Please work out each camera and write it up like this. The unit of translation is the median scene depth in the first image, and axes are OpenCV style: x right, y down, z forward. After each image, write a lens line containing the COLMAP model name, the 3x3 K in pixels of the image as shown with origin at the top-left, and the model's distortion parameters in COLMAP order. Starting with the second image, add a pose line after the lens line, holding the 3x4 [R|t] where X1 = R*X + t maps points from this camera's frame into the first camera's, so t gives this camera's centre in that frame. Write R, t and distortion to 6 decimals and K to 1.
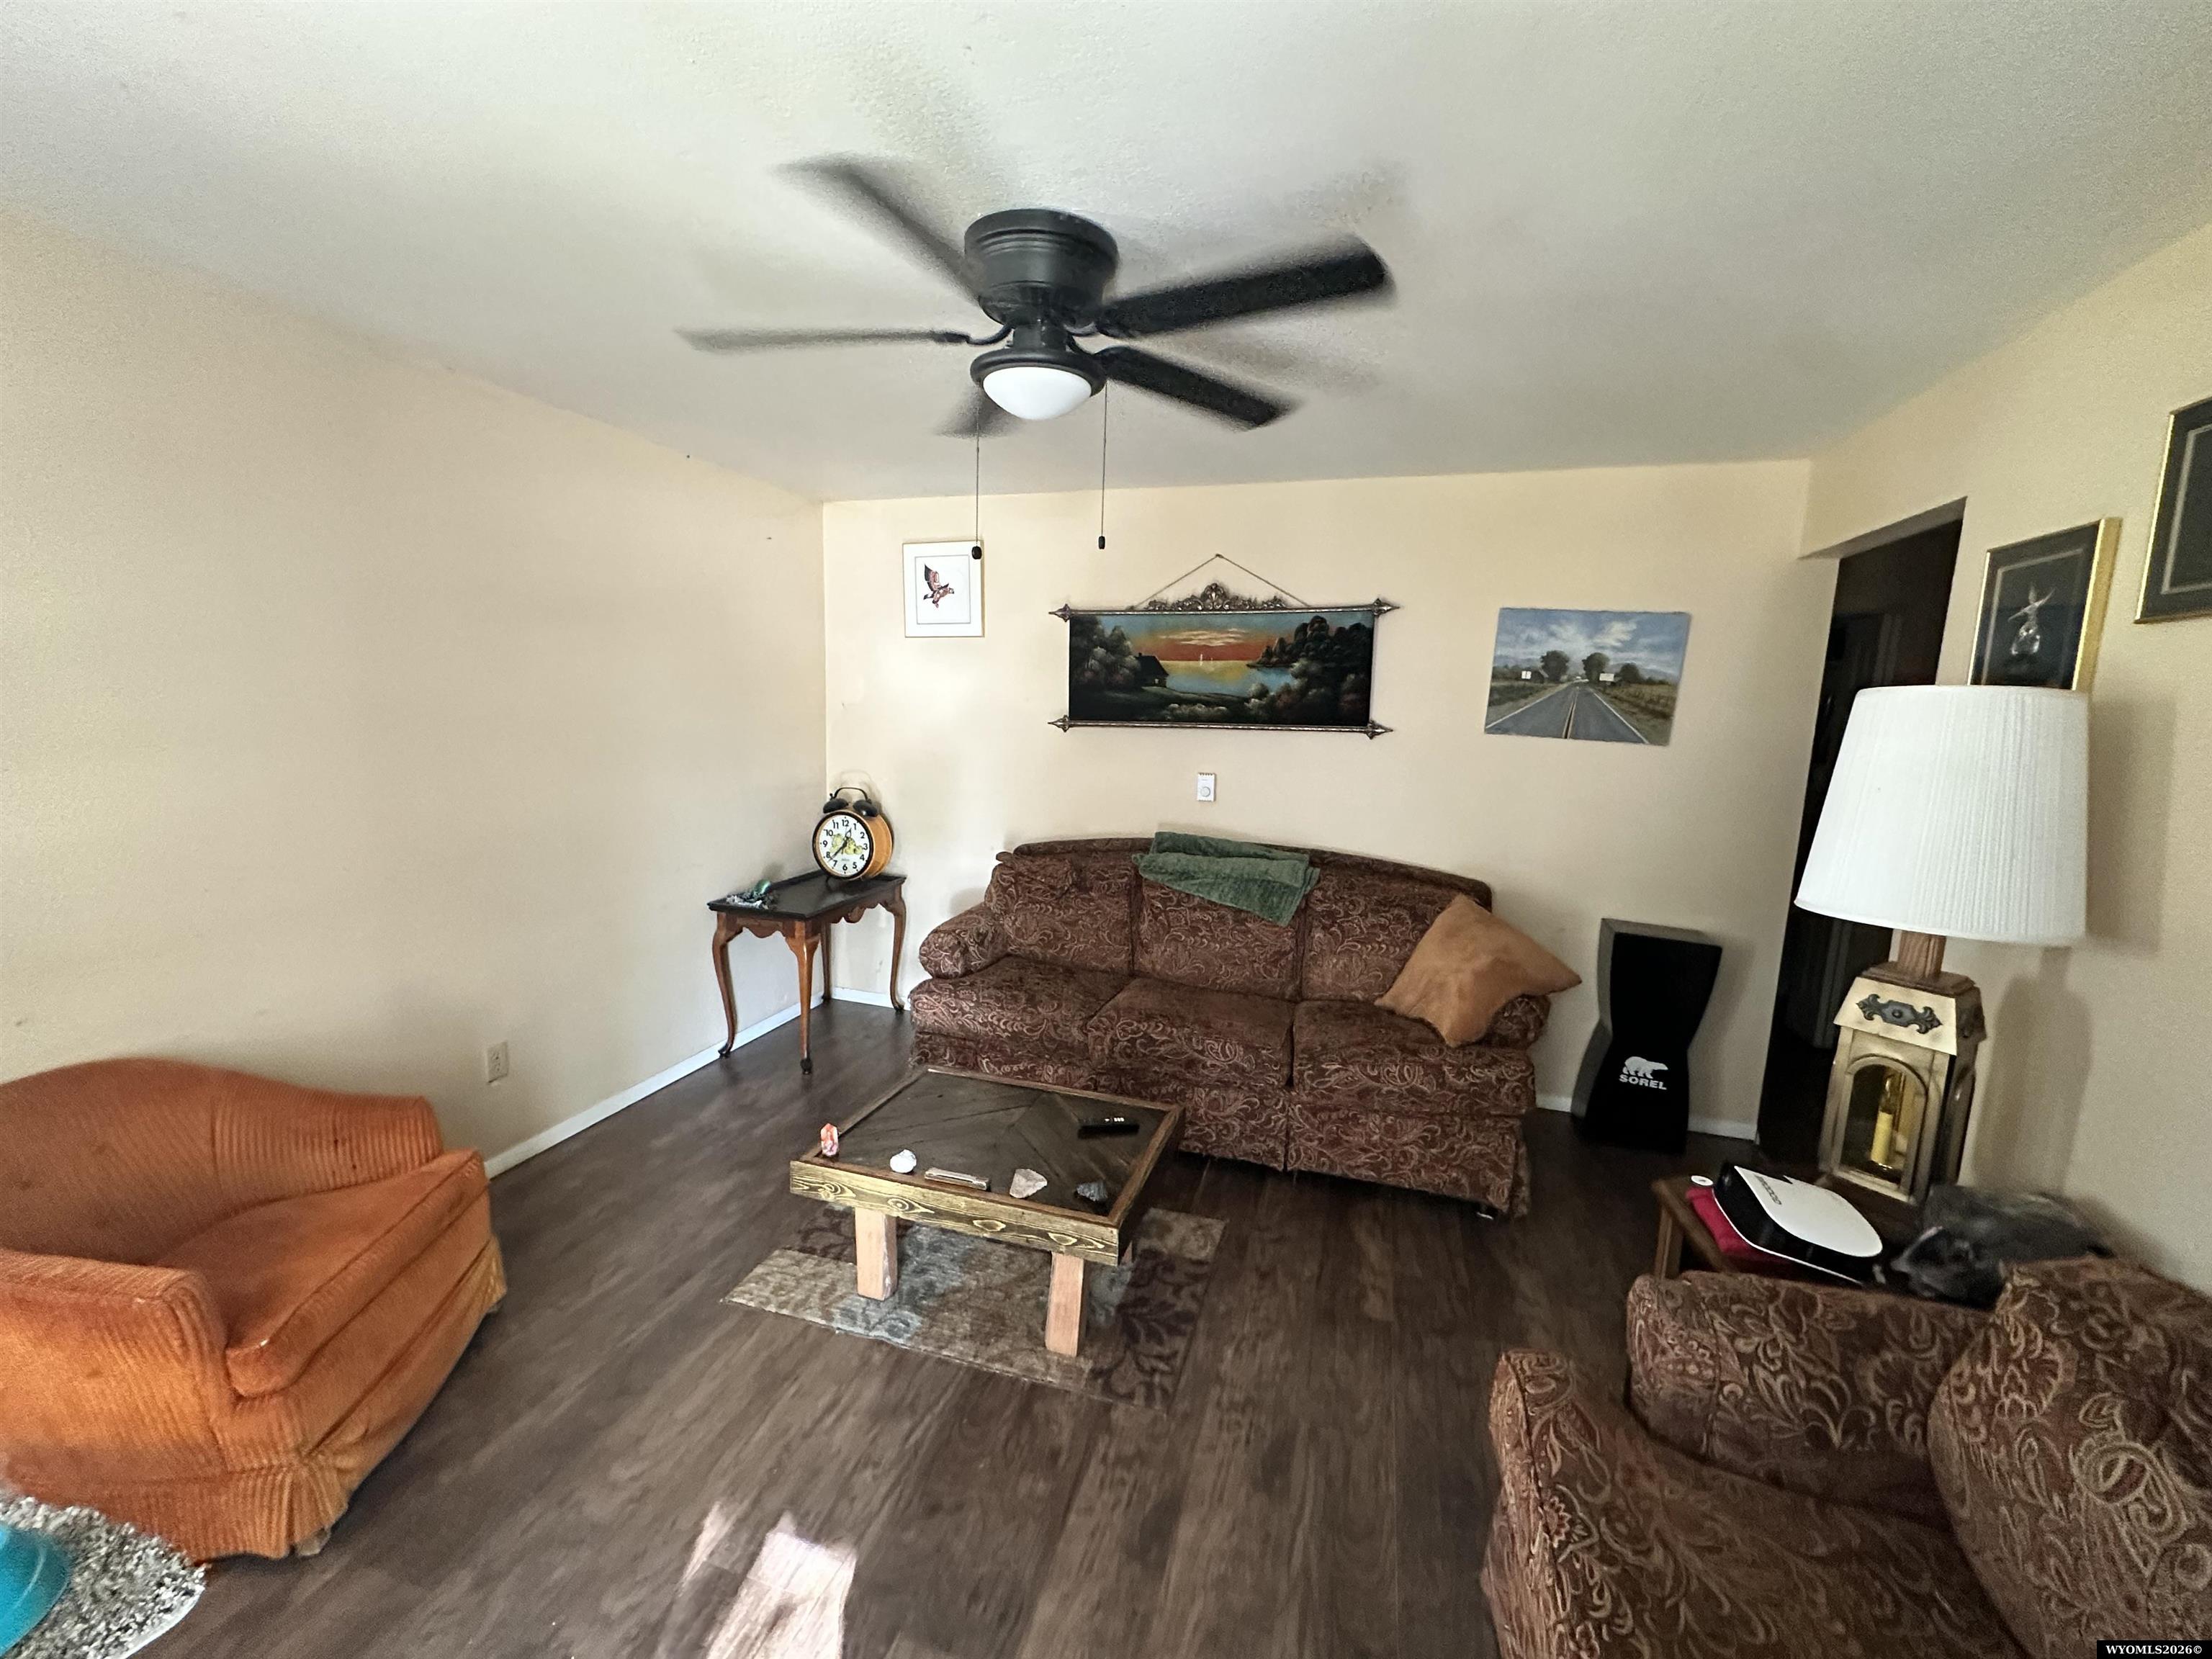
lens RADIAL K [[885.1, 0, 1109.0], [0, 885.1, 835.0], [0, 0, 1]] dist [-0.000497, 0.000196]
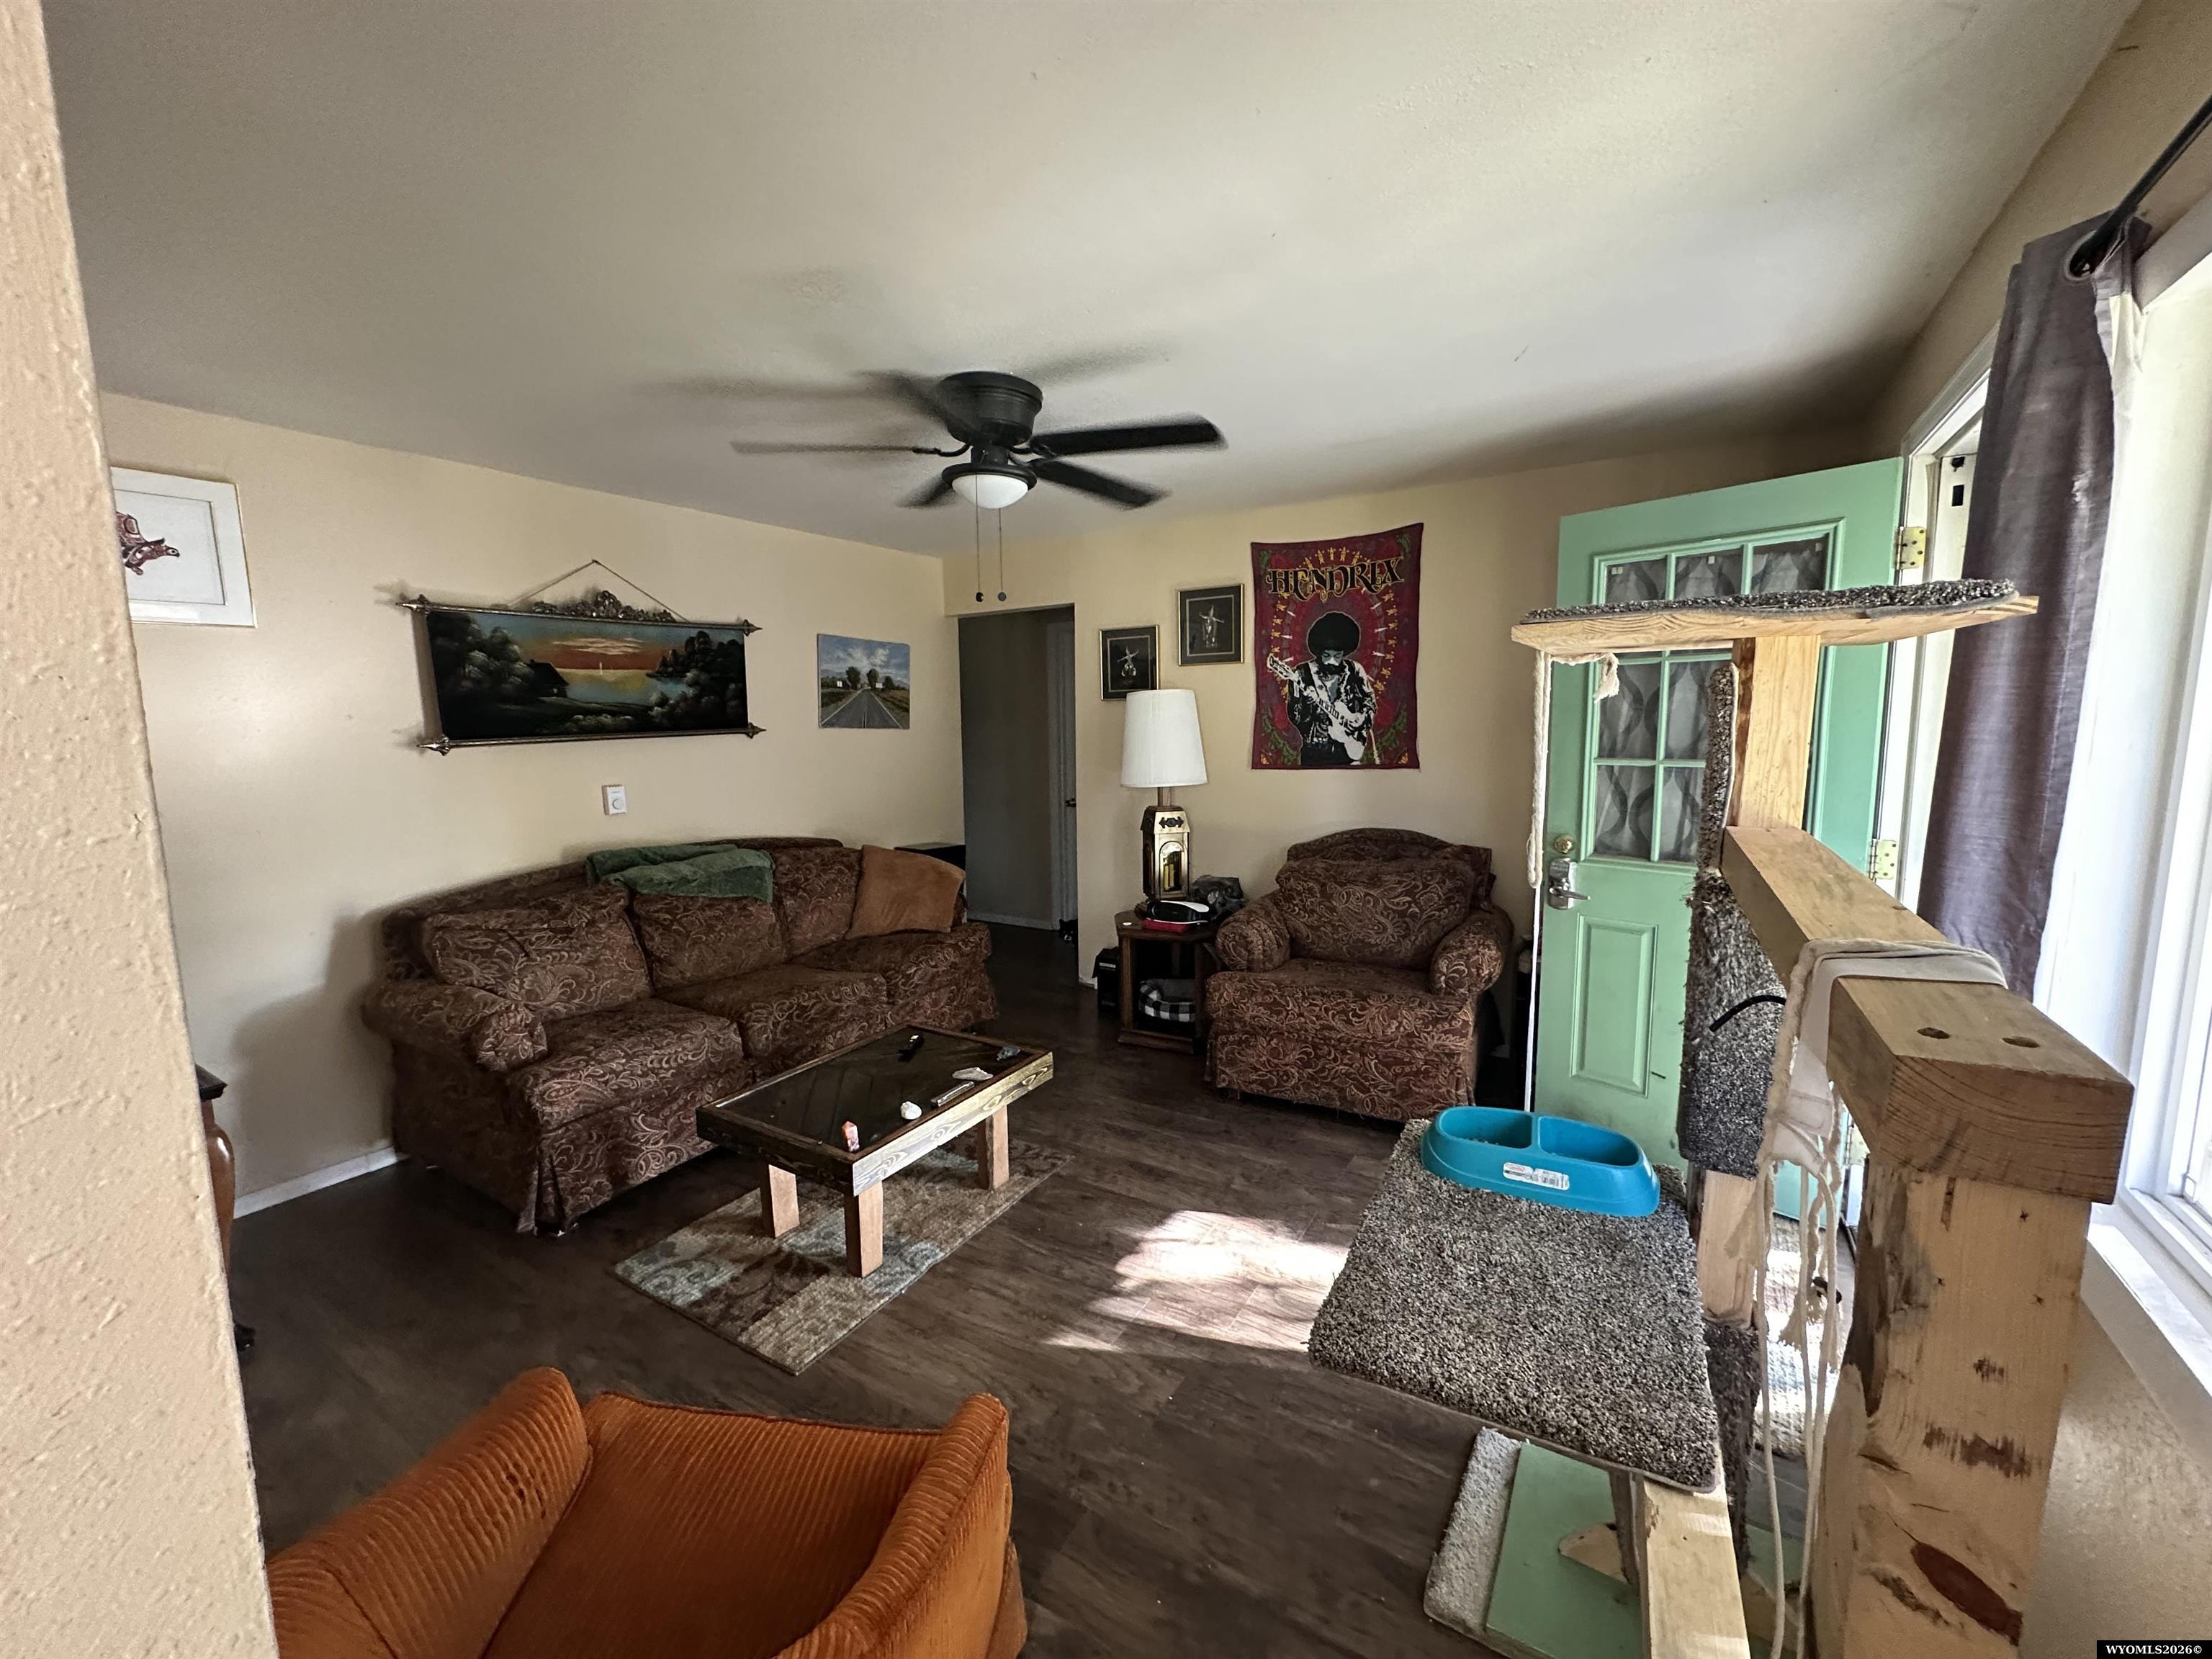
lens RADIAL K [[885.1, 0, 1110.7], [0, 885.1, 827.6], [0, 0, 1]] dist [-0.000497, 0.000196]
pose [[0.248757, -0.157595, 0.955659, -0.748446], [0.167503, 0.978807, 0.117812, -0.051195], [-0.953972, 0.130769, 0.269883, 0.244455]]
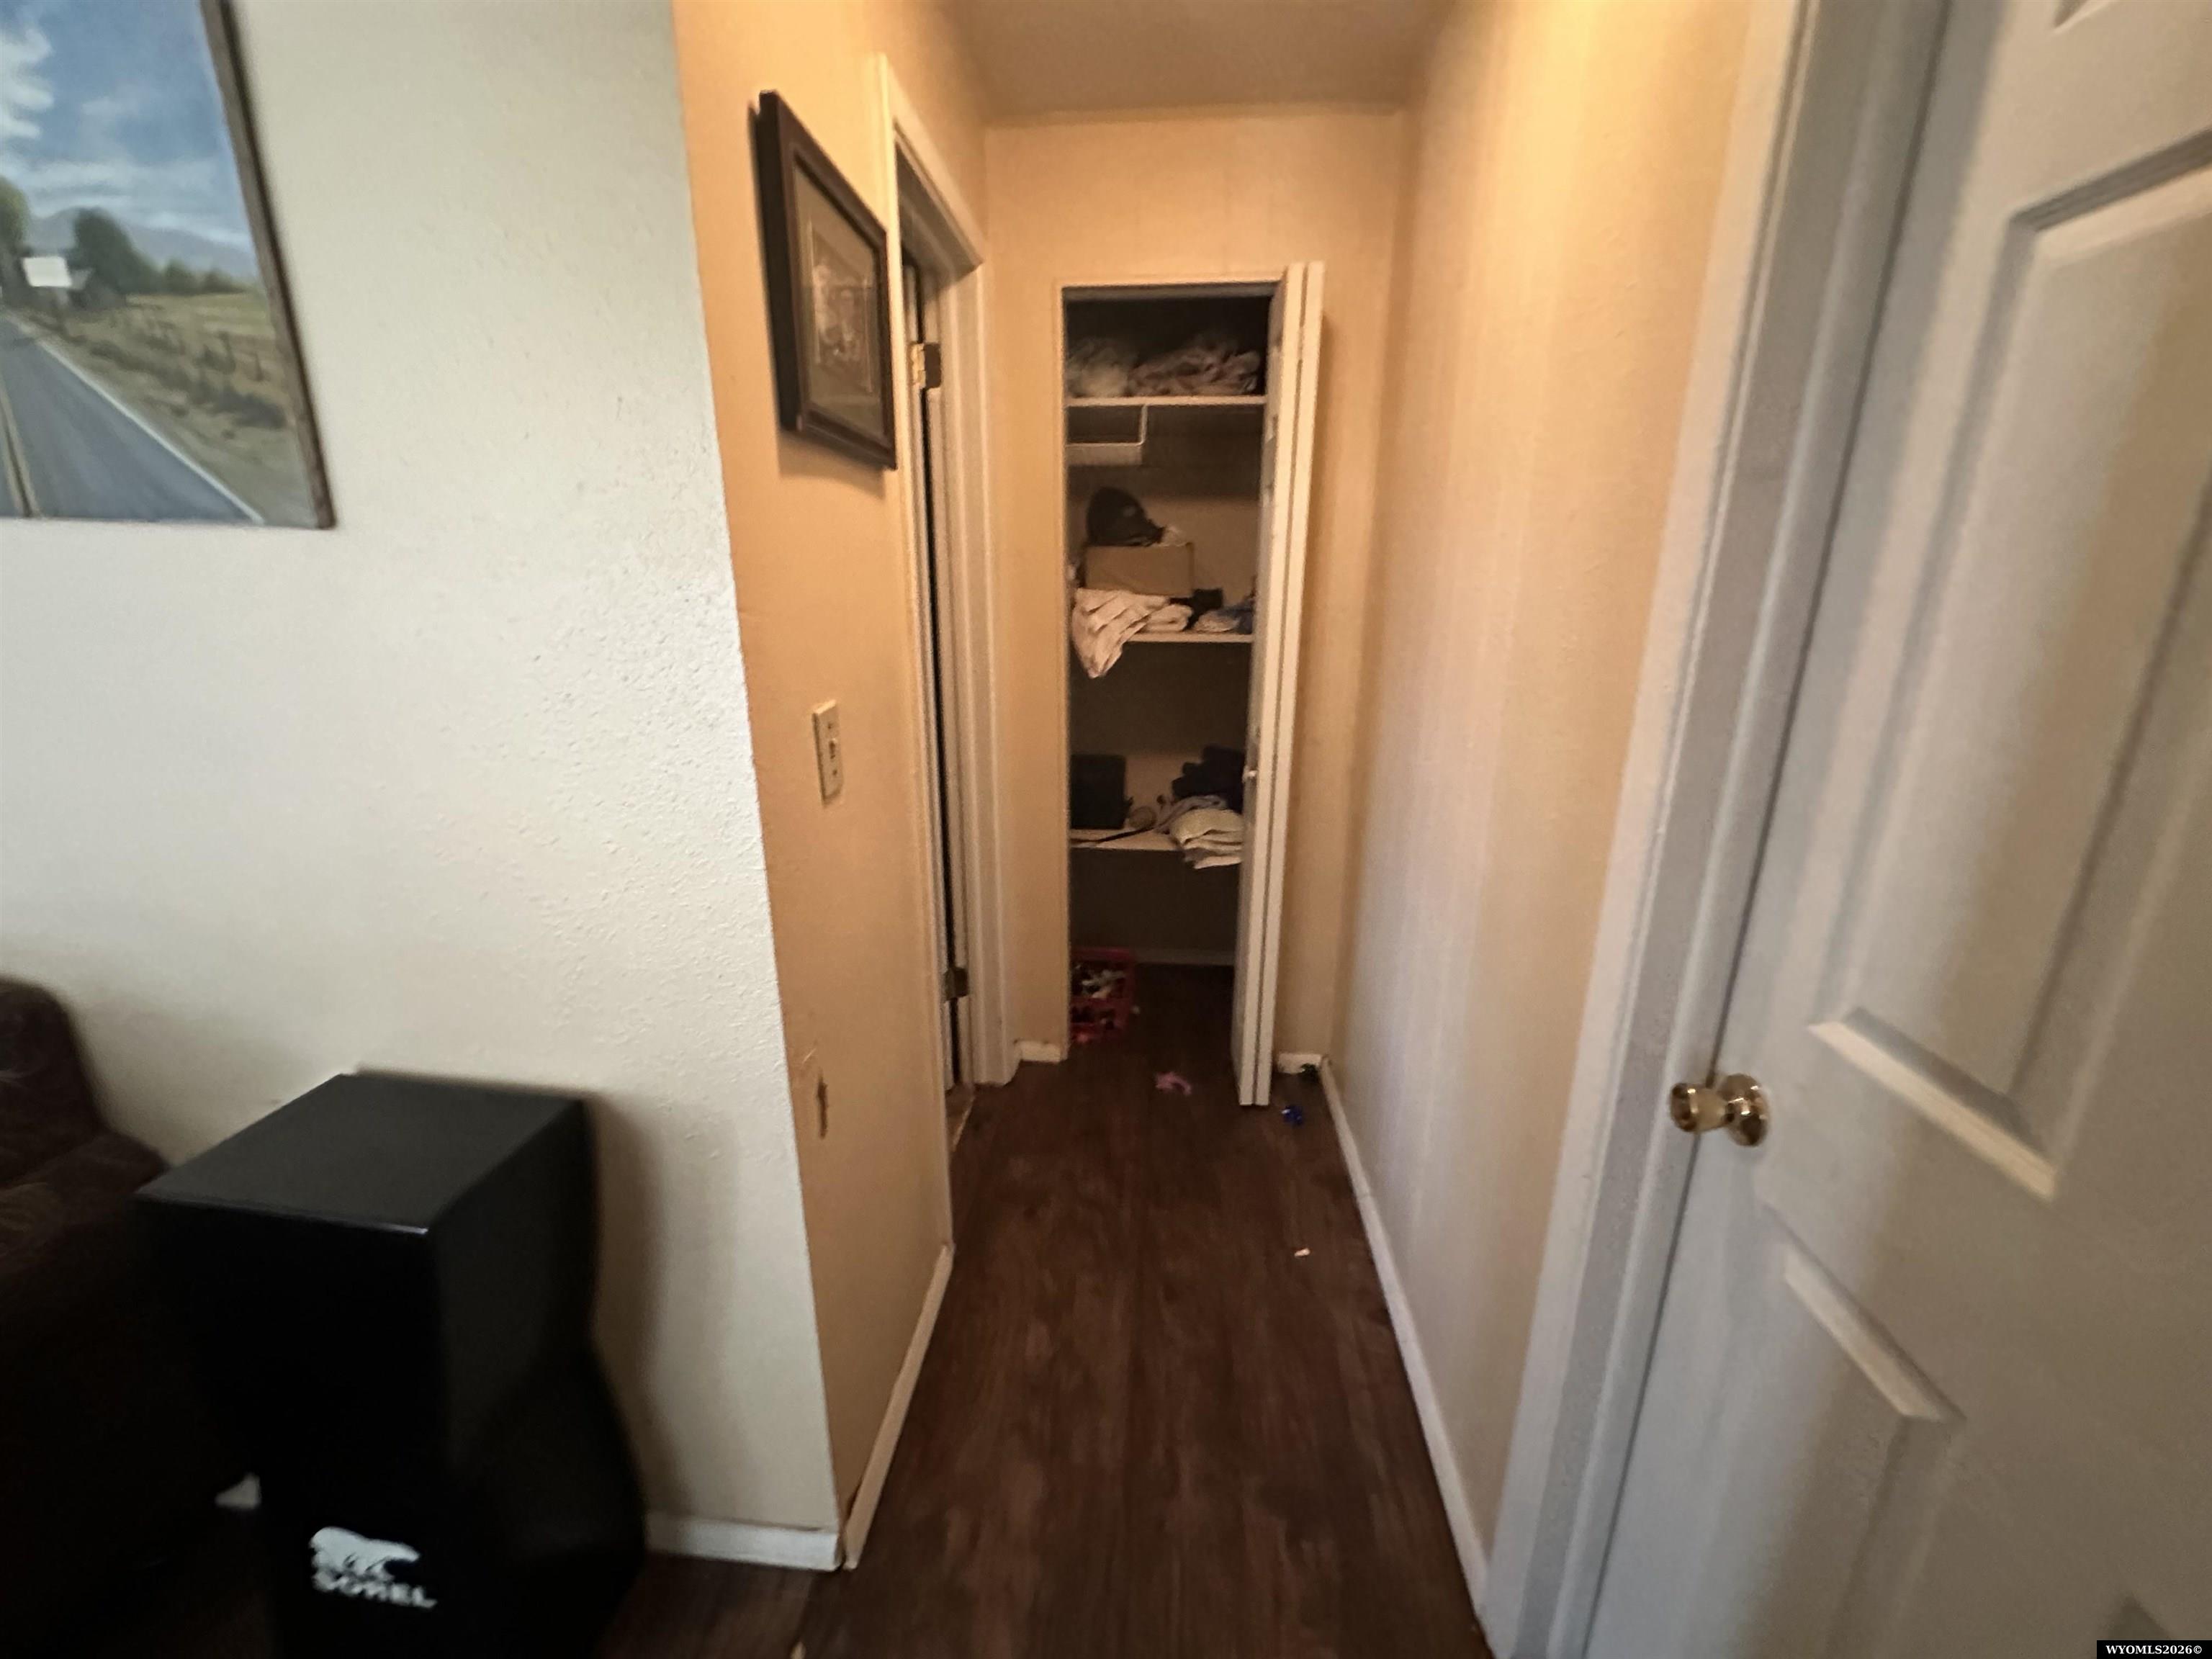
lens RADIAL K [[885.1, 0, 1101.5], [0, 885.1, 838.0], [0, 0, 1]] dist [-0.000497, 0.000196]
pose [[0.973980, -0.096501, 0.205061, 0.756387], [0.065845, 0.986278, 0.151394, -0.025275], [-0.216856, -0.133953, 0.966969, 0.605569]]
